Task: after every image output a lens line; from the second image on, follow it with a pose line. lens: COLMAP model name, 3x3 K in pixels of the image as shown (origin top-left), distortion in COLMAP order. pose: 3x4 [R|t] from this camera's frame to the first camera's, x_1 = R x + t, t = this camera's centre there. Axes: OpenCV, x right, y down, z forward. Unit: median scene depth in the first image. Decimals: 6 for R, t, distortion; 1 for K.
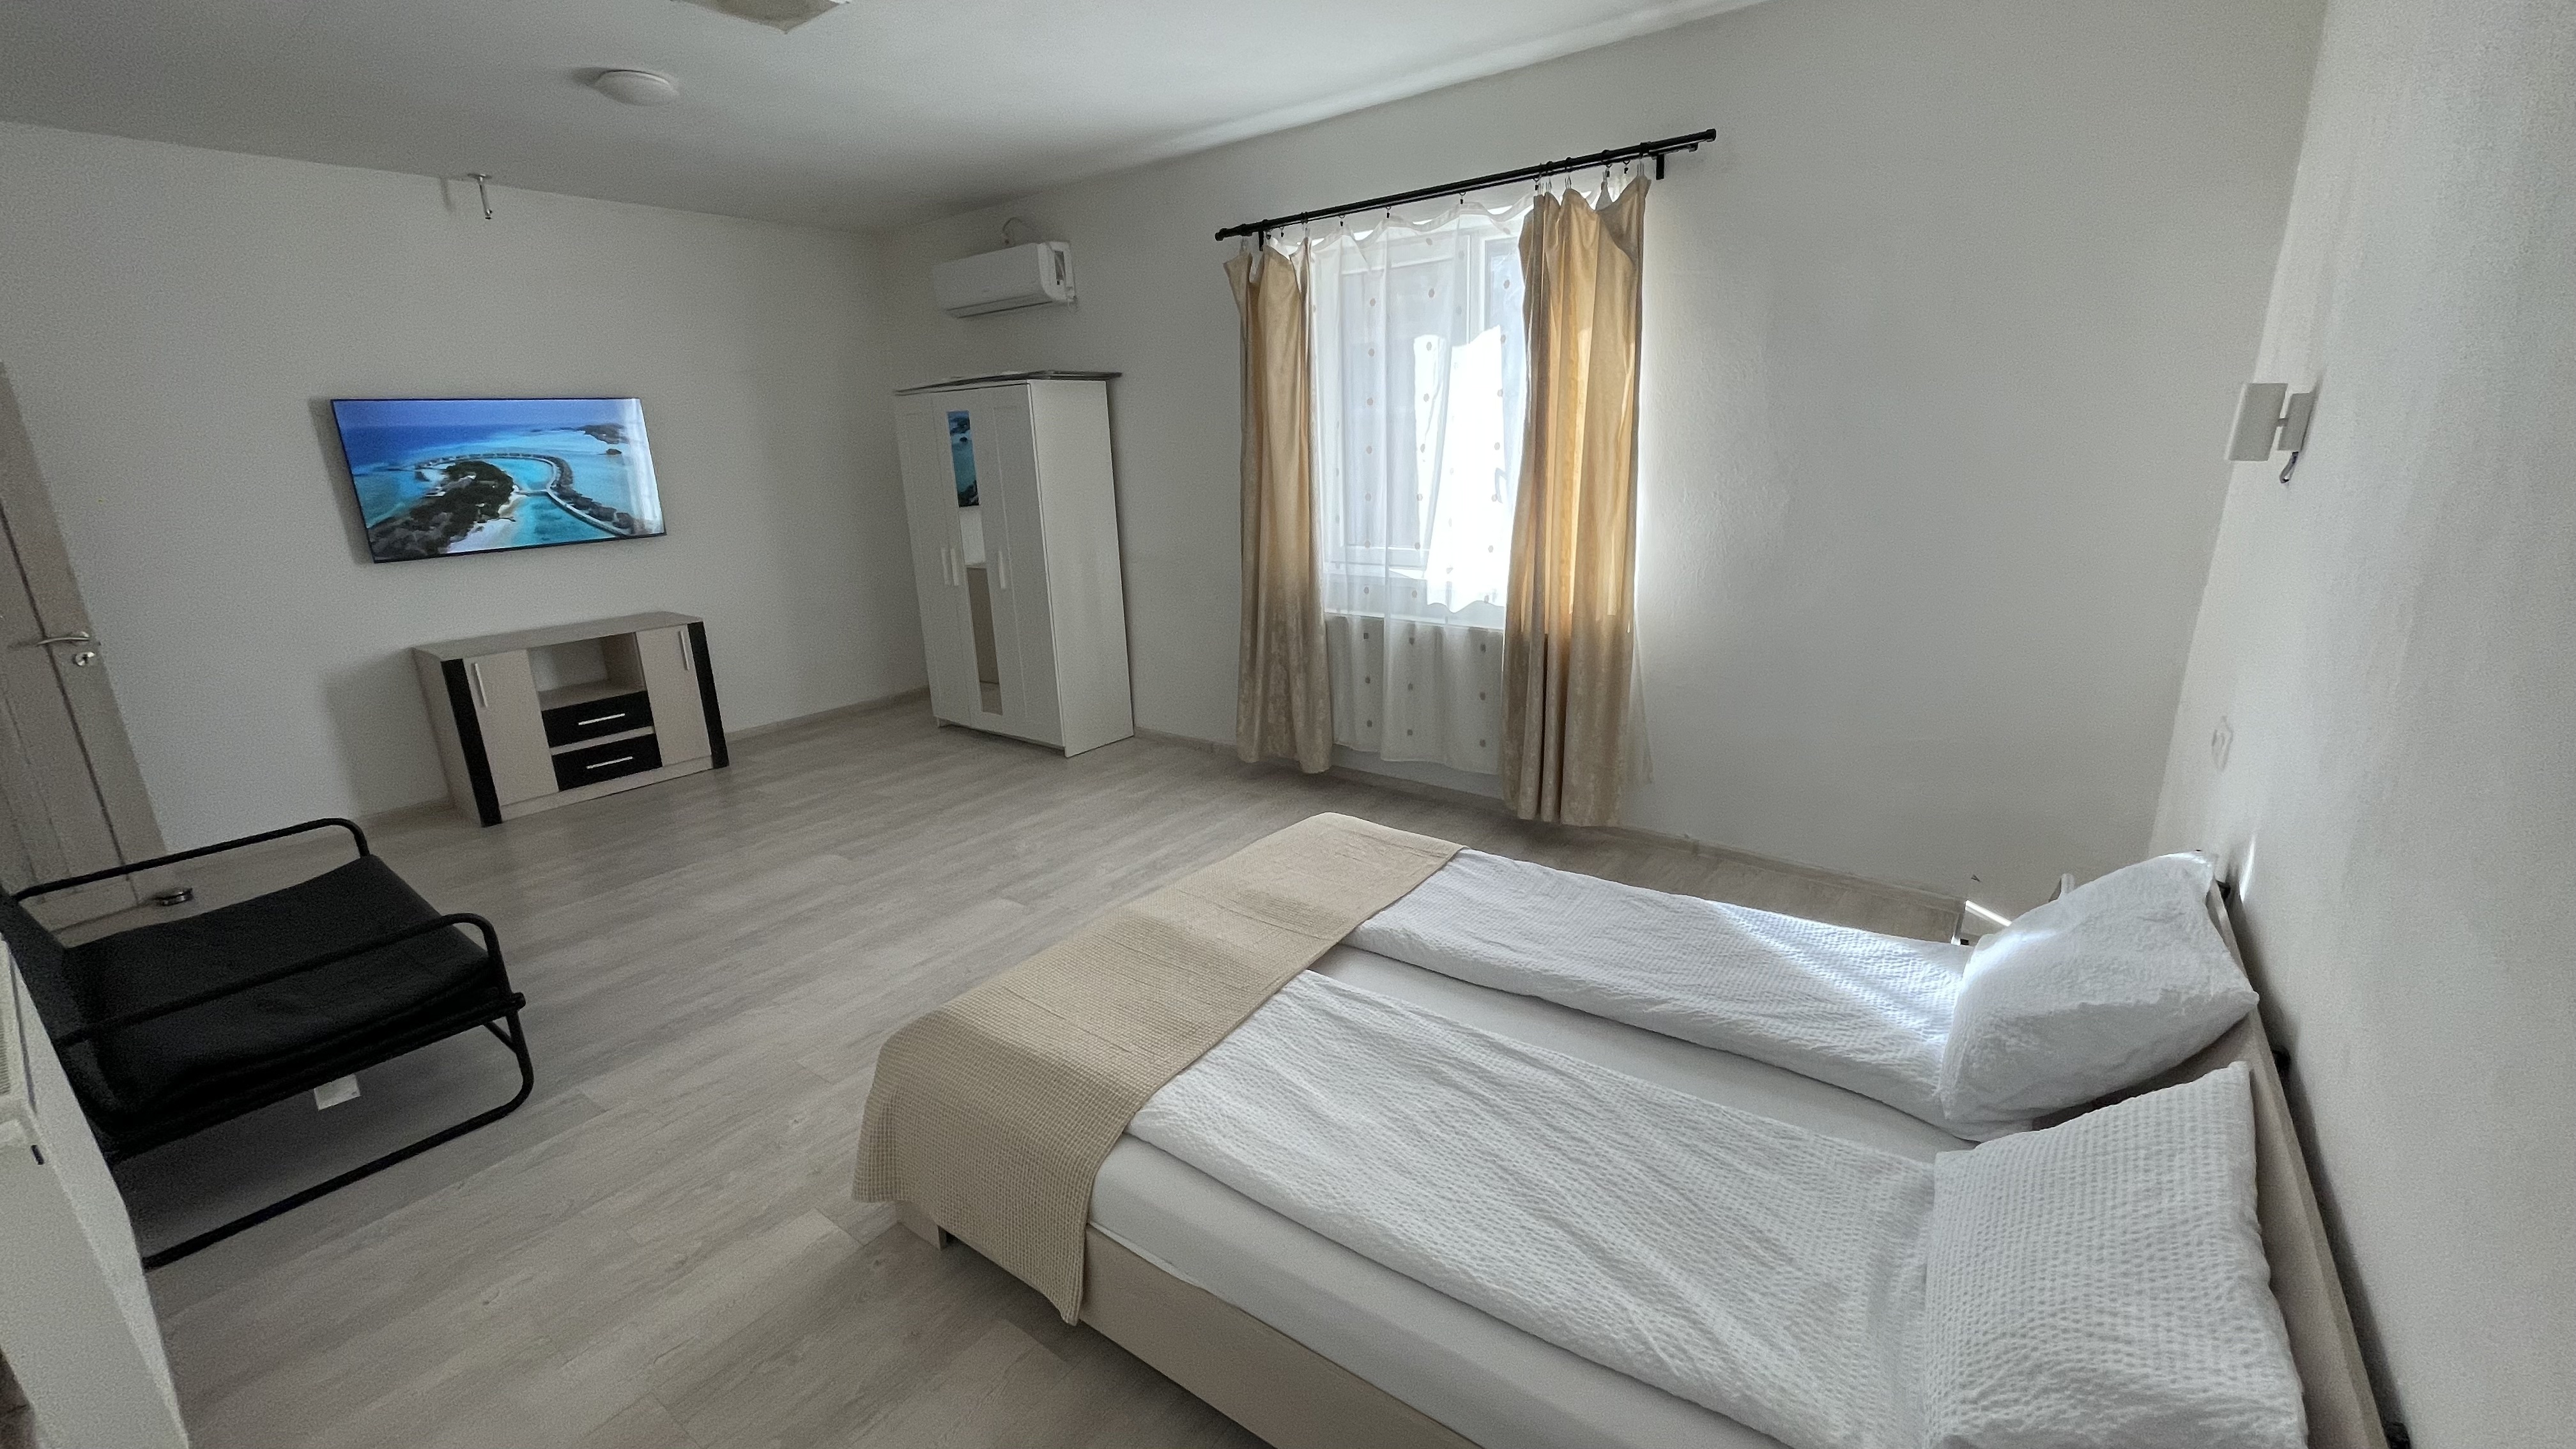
lens RADIAL K [[1039.4, 0, 1283.7], [0, 1039.4, 714.4], [0, 0, 1]] dist [-0.000734, -0.000219]
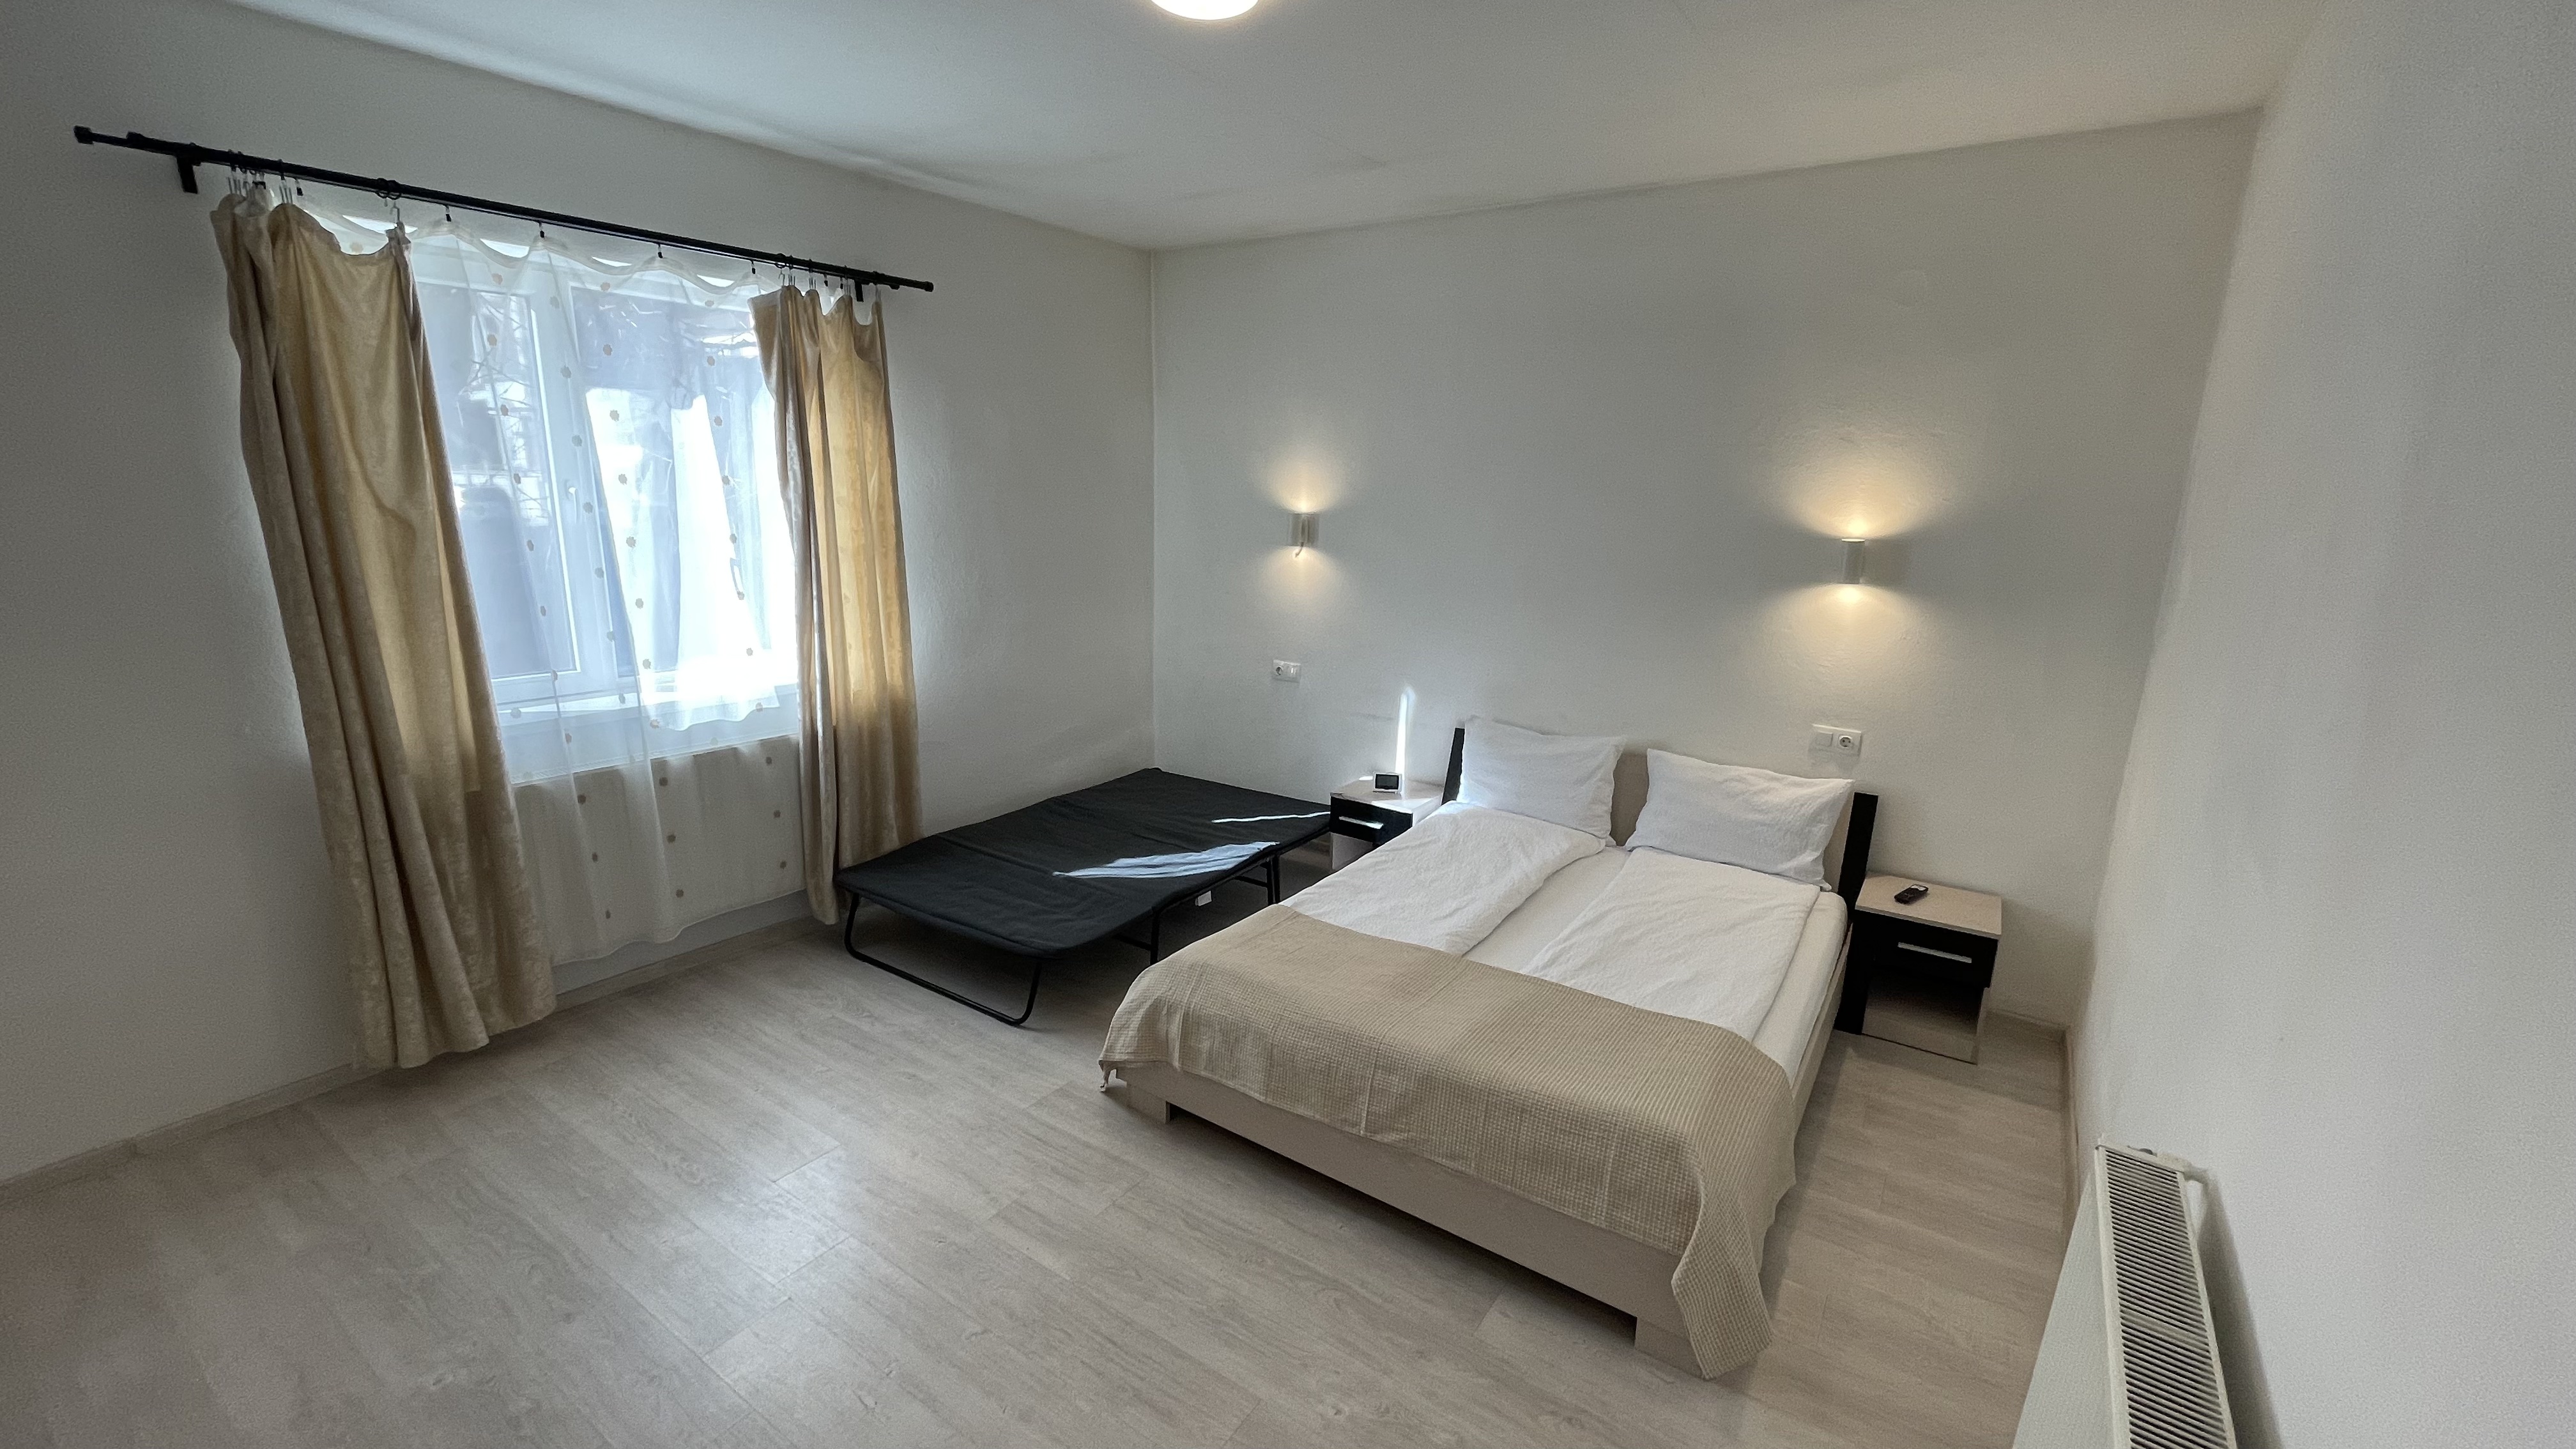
lens RADIAL K [[1039.4, 0, 1283.7], [0, 1039.4, 714.4], [0, 0, 1]] dist [-0.000734, -0.000219]
pose [[-0.033614, -0.174183, 0.984139, -0.686742], [0.250504, 0.951795, 0.177014, -0.146760], [-0.967532, 0.252481, 0.011640, 0.545292]]
